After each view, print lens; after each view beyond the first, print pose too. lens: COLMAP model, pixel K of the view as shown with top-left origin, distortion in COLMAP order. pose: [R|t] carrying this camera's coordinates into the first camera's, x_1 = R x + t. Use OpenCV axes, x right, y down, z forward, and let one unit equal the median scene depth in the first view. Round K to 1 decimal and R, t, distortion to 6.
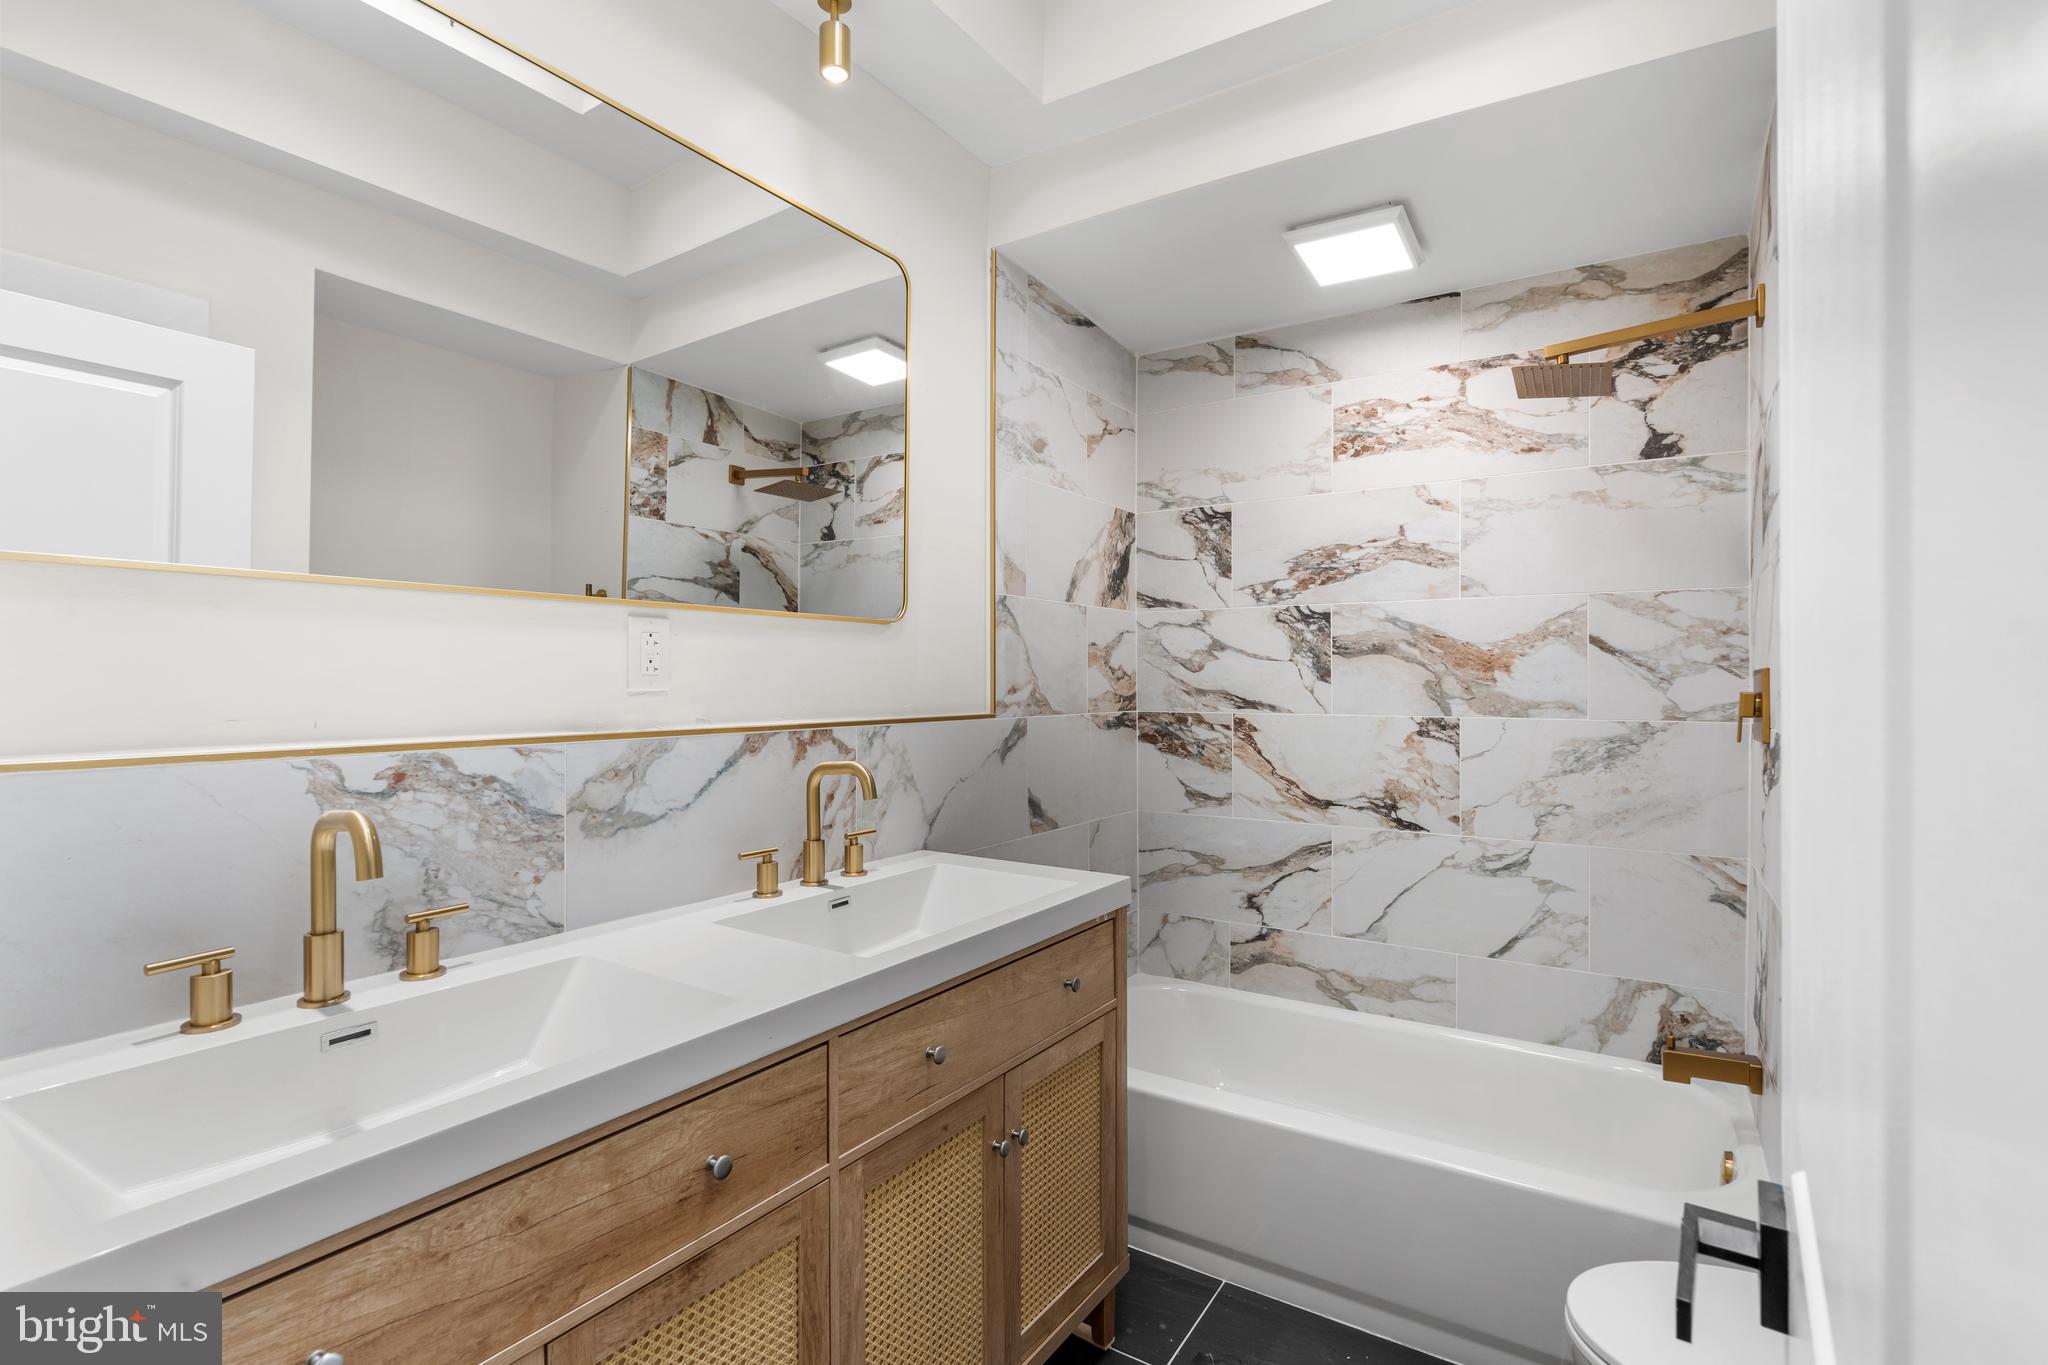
lens RADIAL K [[931.5, 0, 991.6], [0, 931.5, 711.0], [0, 0, 1]] dist [-0.008870, 0.002790]
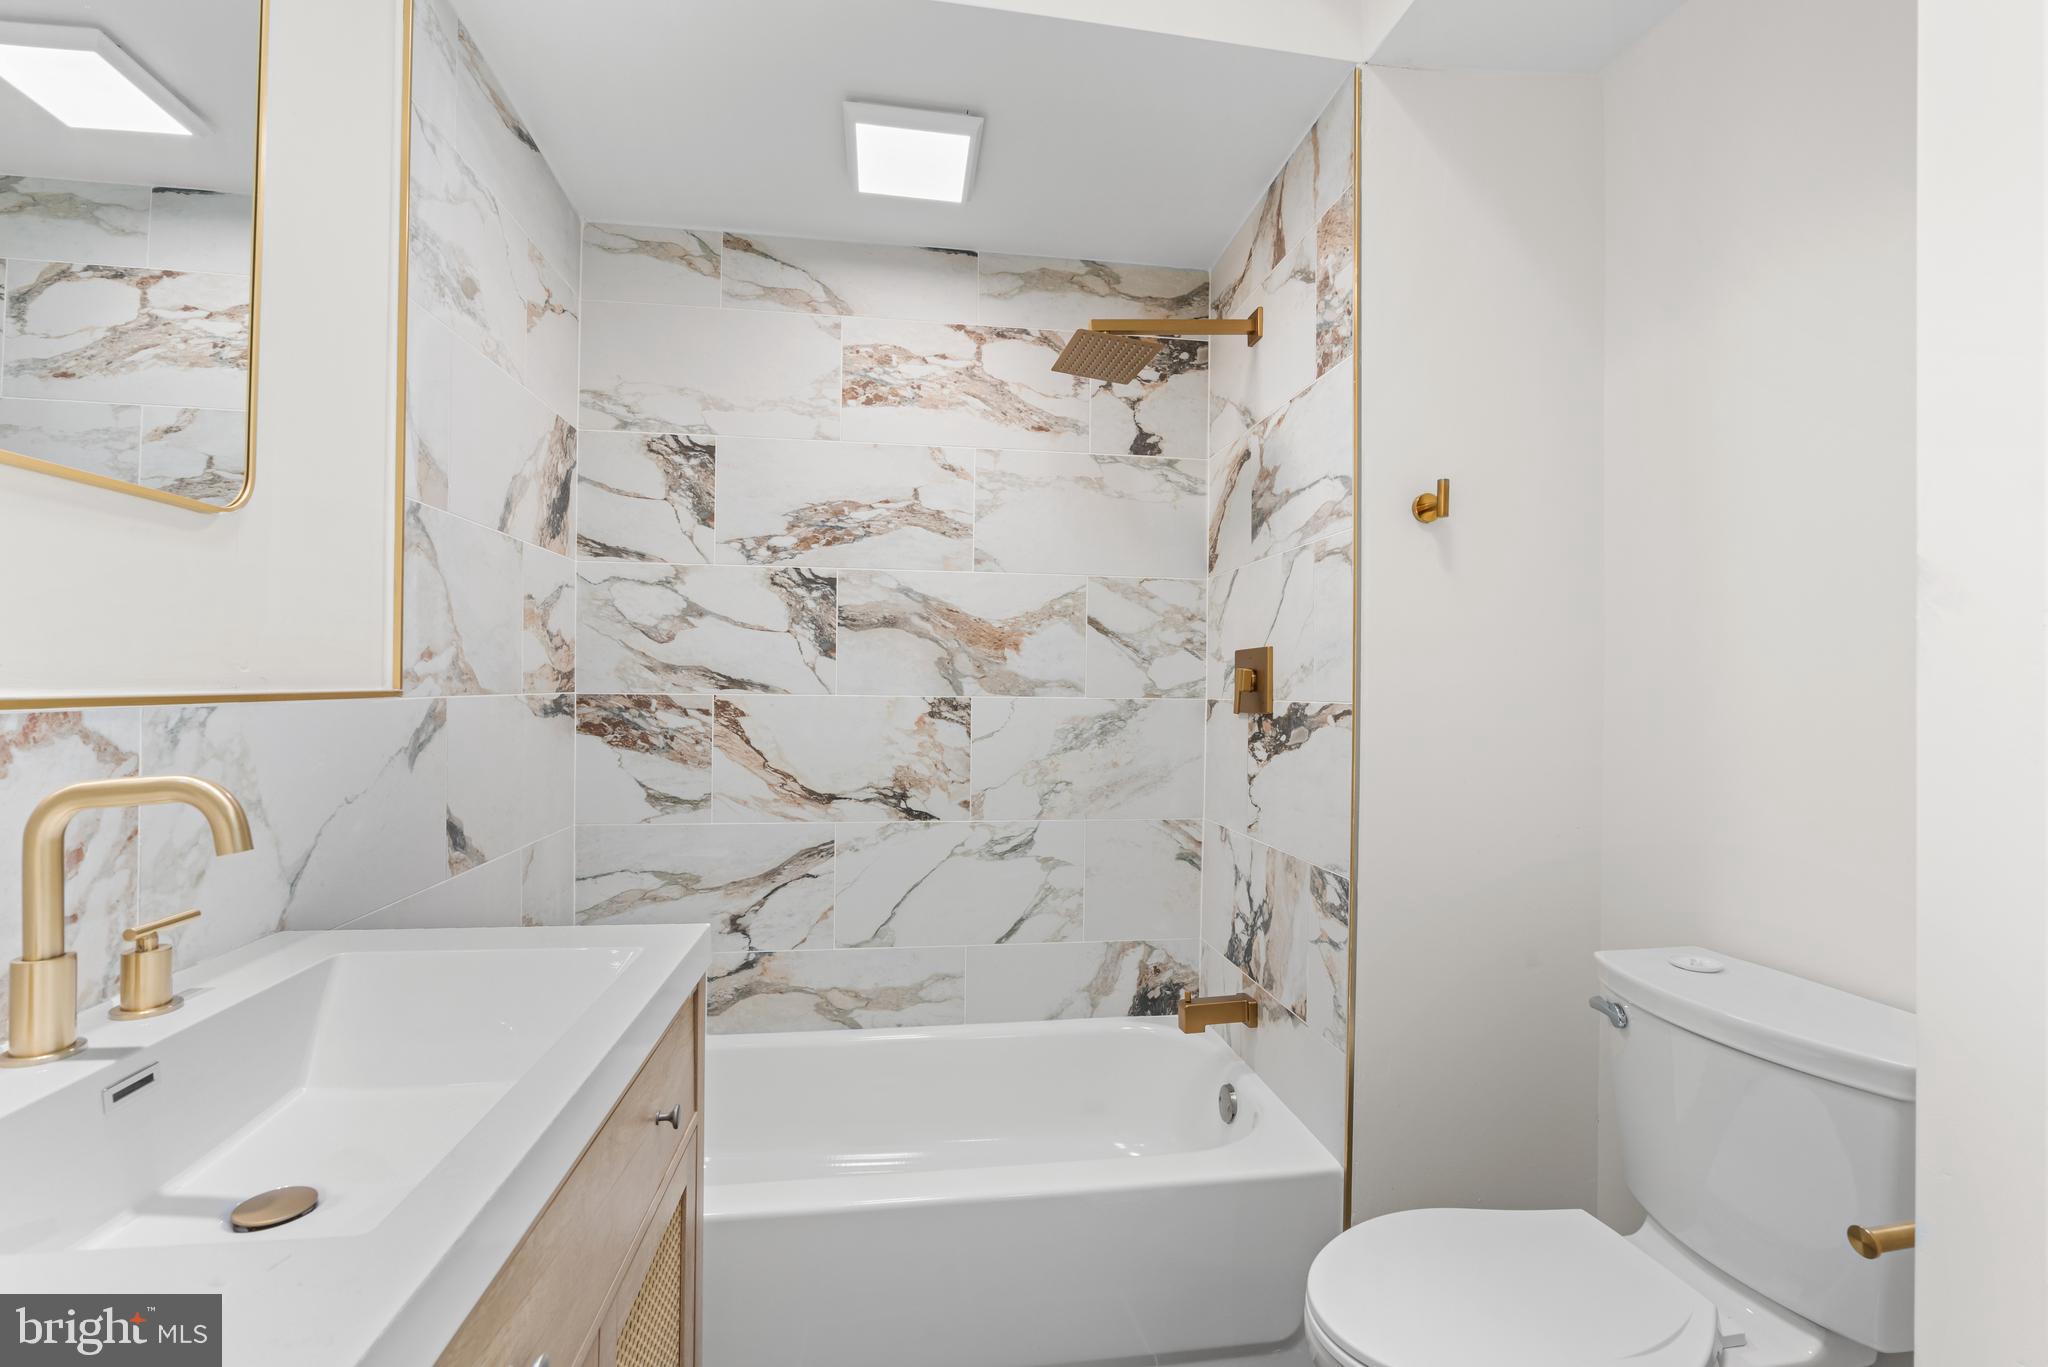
lens RADIAL K [[931.5, 0, 1013.6], [0, 931.5, 691.3], [0, 0, 1]] dist [-0.008870, 0.002790]
pose [[0.742024, 0.003958, 0.670361, -0.122373], [0.007479, 0.999871, -0.014182, 0.017539], [-0.670331, 0.015537, 0.741899, 0.302031]]
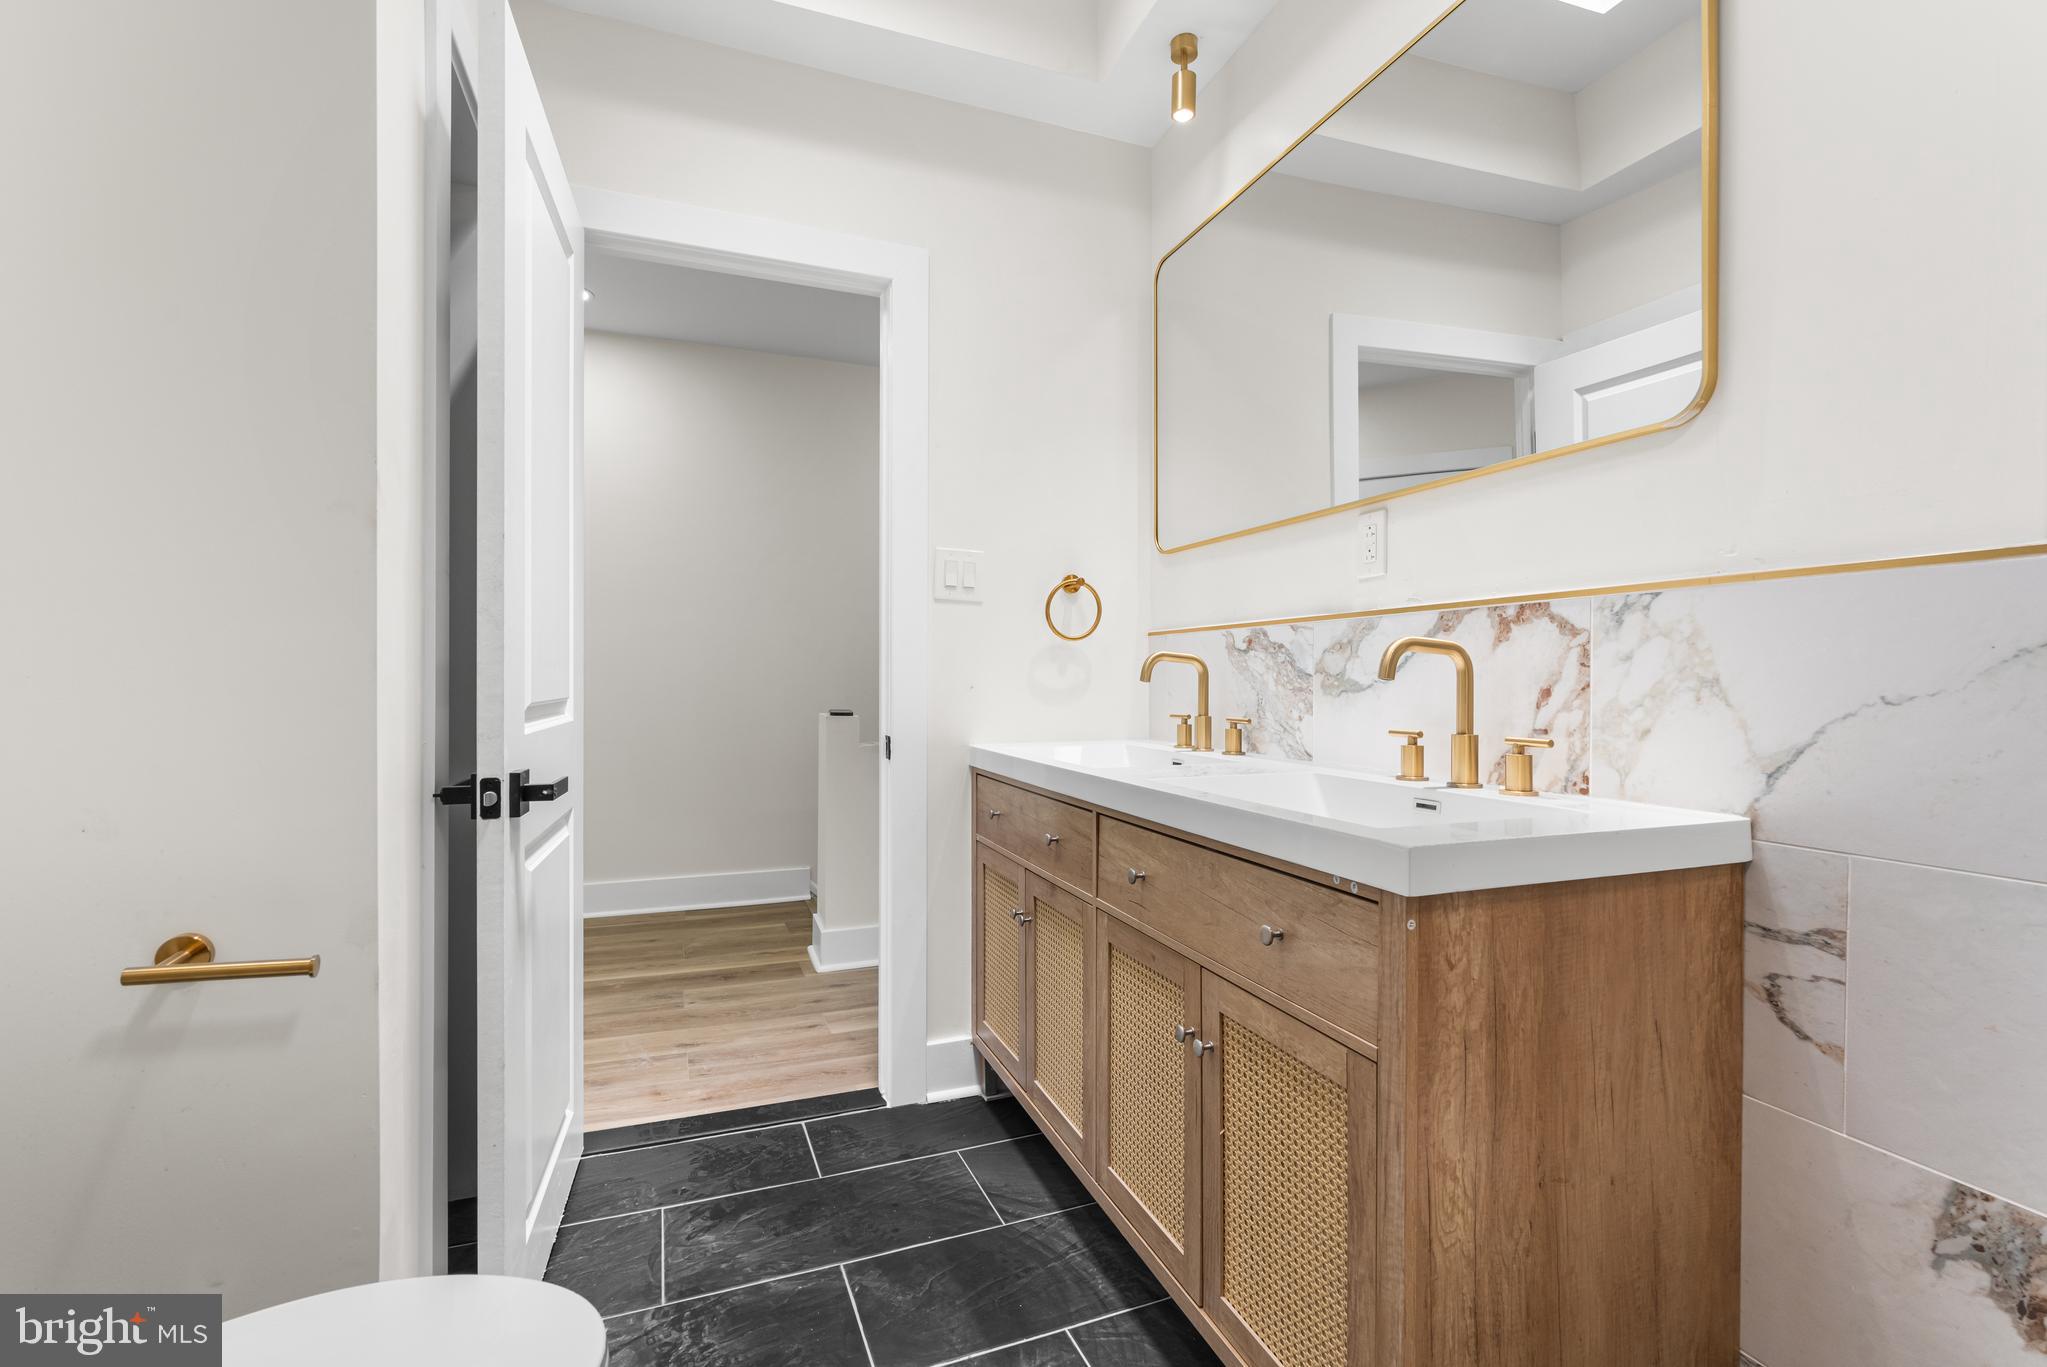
lens RADIAL K [[931.1, 0, 1030.5], [0, 931.1, 667.8], [0, 0, 1]] dist [-0.008870, 0.002790]
pose [[-0.558922, -0.001668, -0.829219, 0.615876], [-0.017455, 0.999800, 0.009753, 0.065482], [0.829037, 0.019925, -0.558839, 0.972872]]
